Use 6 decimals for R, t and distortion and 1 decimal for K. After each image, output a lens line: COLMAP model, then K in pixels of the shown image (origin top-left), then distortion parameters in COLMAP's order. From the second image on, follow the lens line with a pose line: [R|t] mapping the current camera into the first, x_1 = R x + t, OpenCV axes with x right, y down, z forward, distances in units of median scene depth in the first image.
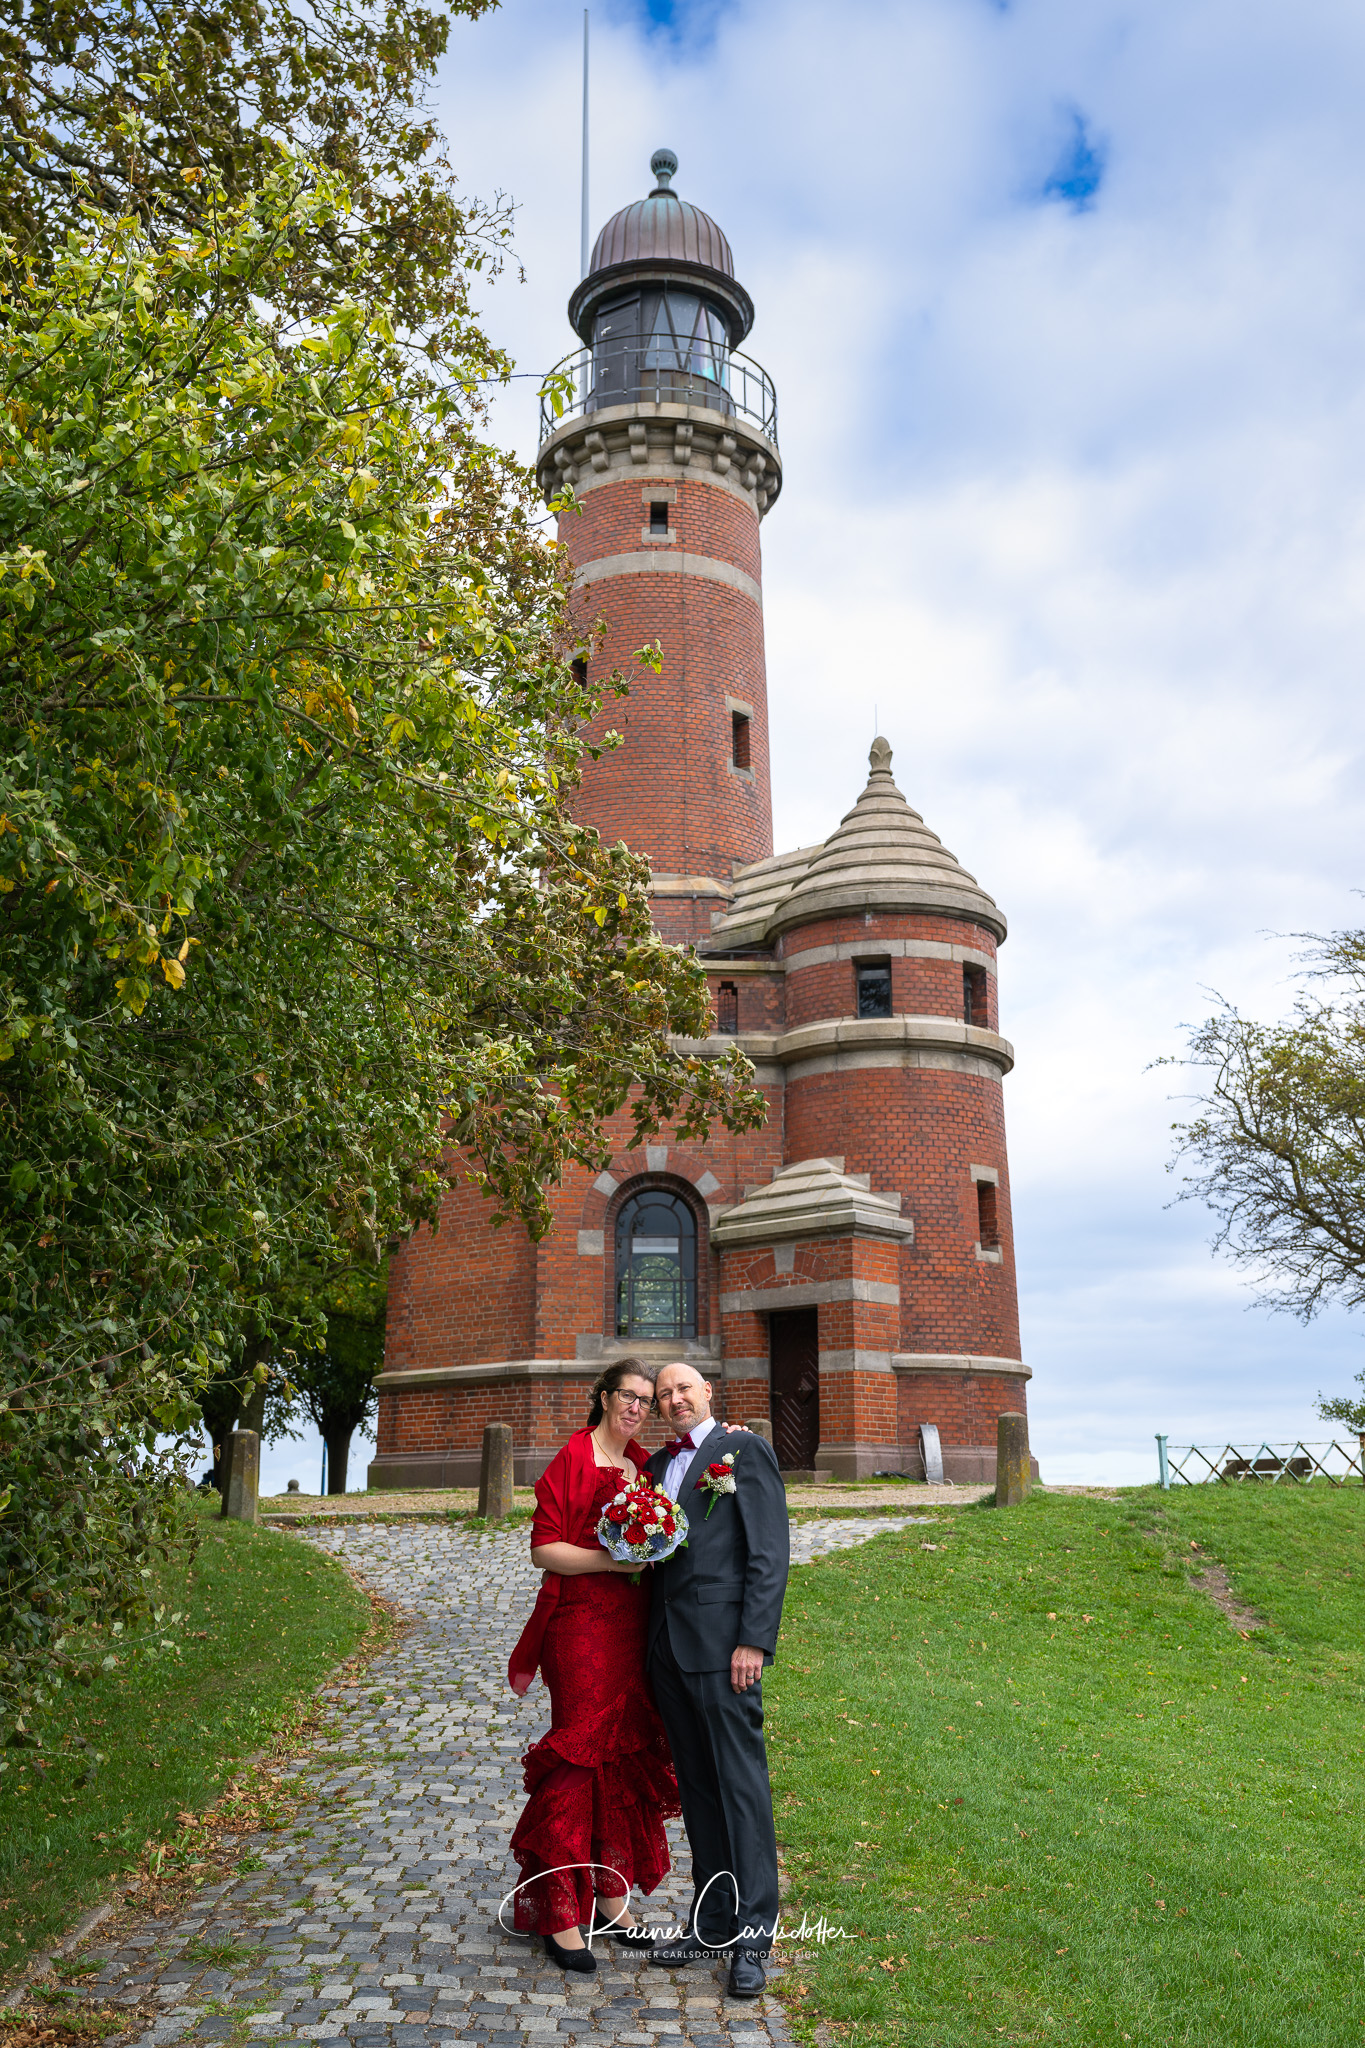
lens RADIAL K [[1991.8, 0, 685.0], [0, 1991.8, 1021.4], [0, 0, 1]] dist [0.002479, 0.004600]
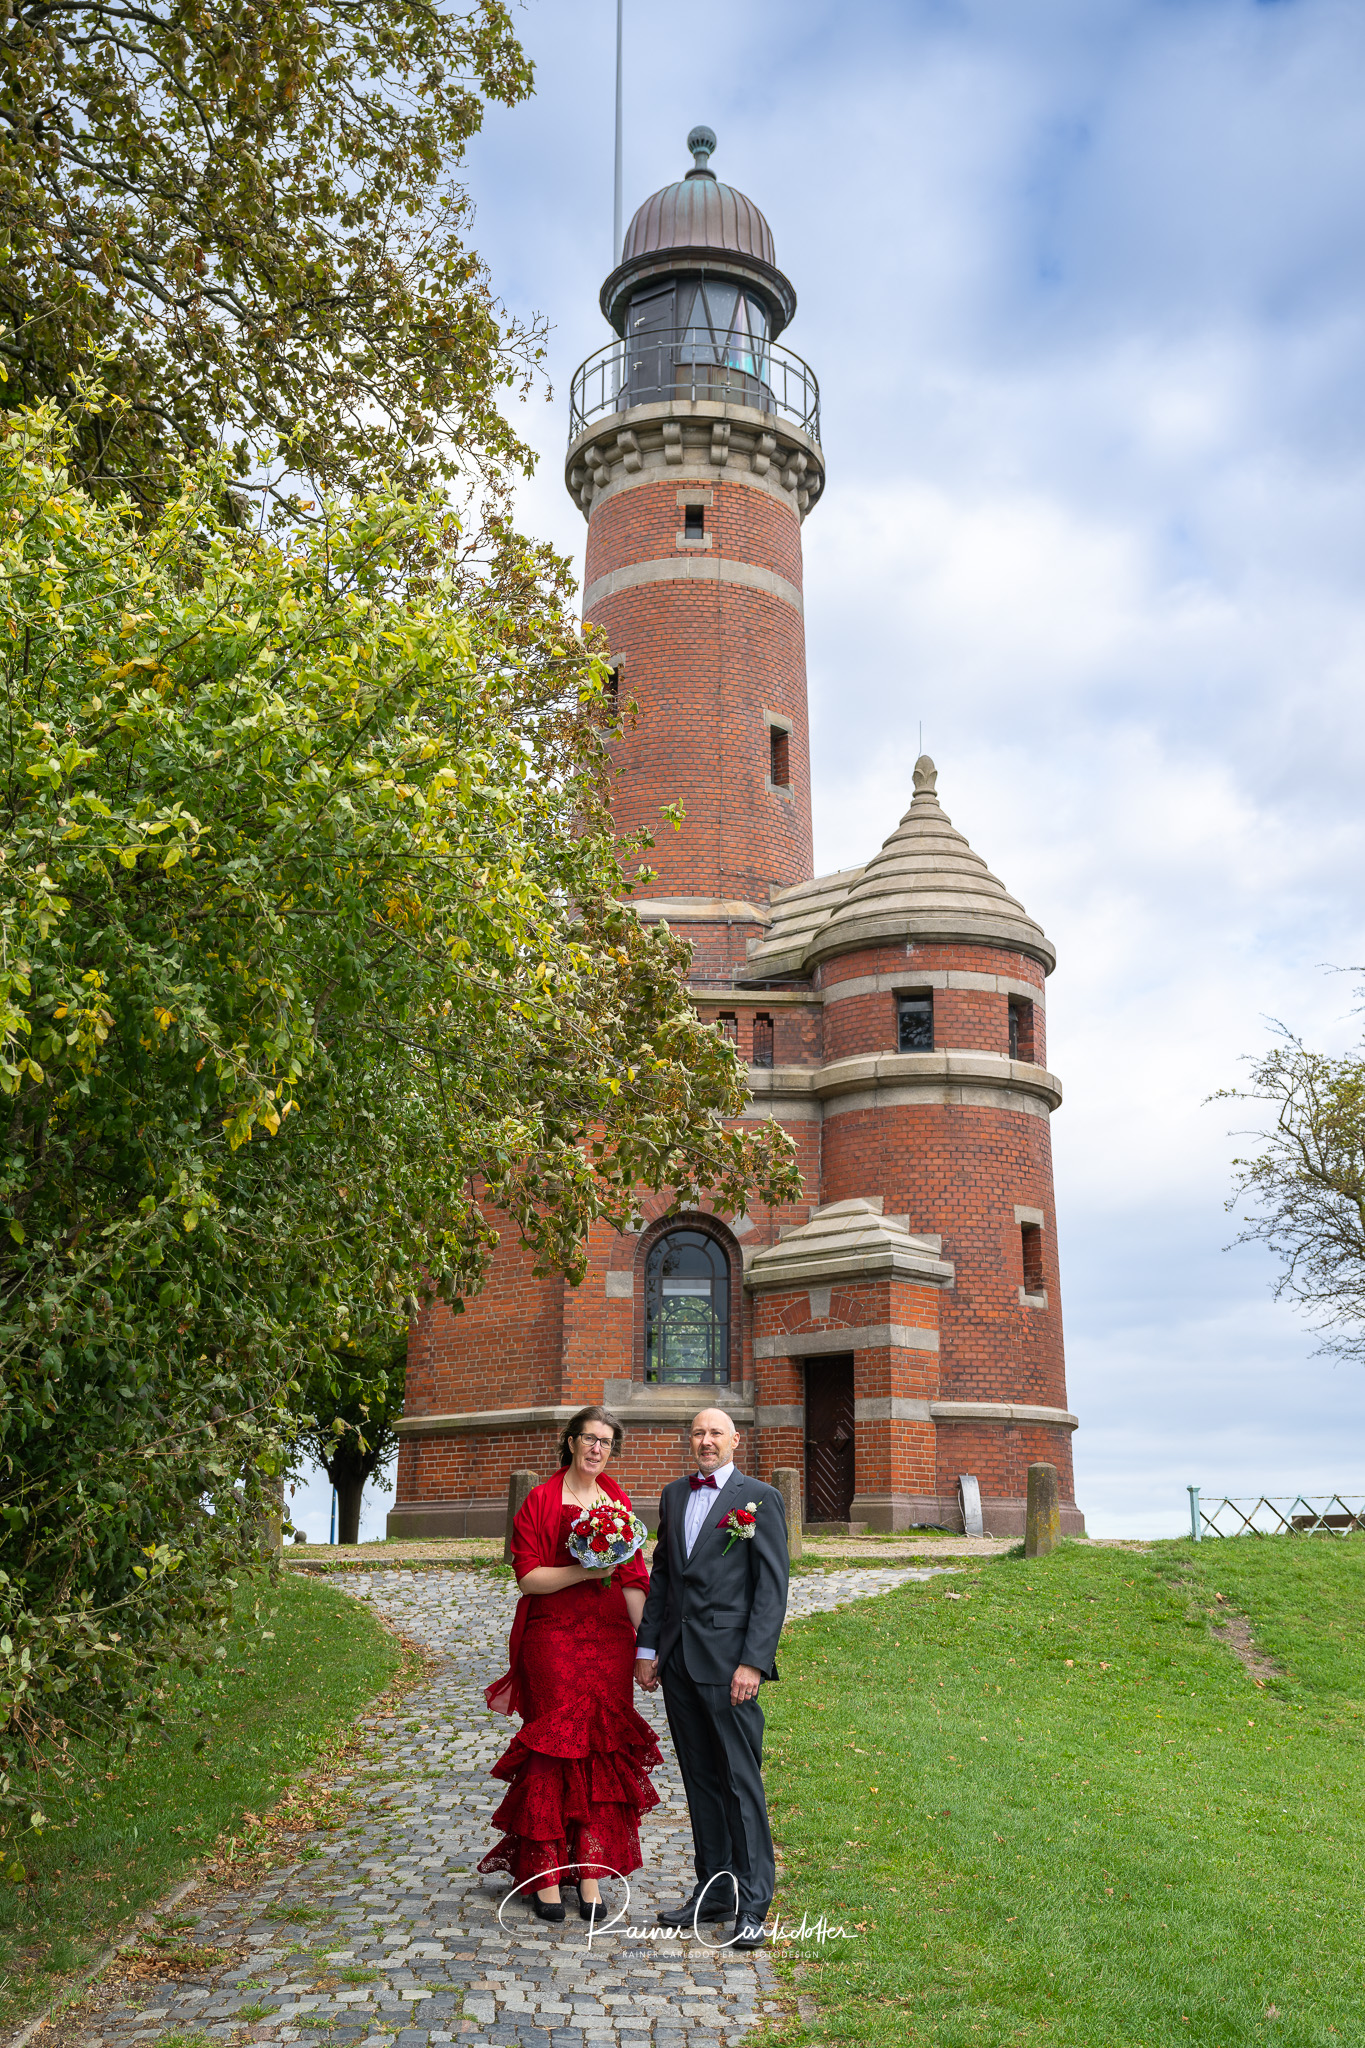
lens RADIAL K [[2221.5, 0, 689.3], [0, 2221.5, 1033.4], [0, 0, 1]] dist [0.000056, 0.006005]
pose [[0.999837, 0.003705, -0.017695, 0.007187], [-0.003651, 0.999989, 0.003076, -0.019915], [0.017706, -0.003011, 0.999839, -0.106085]]
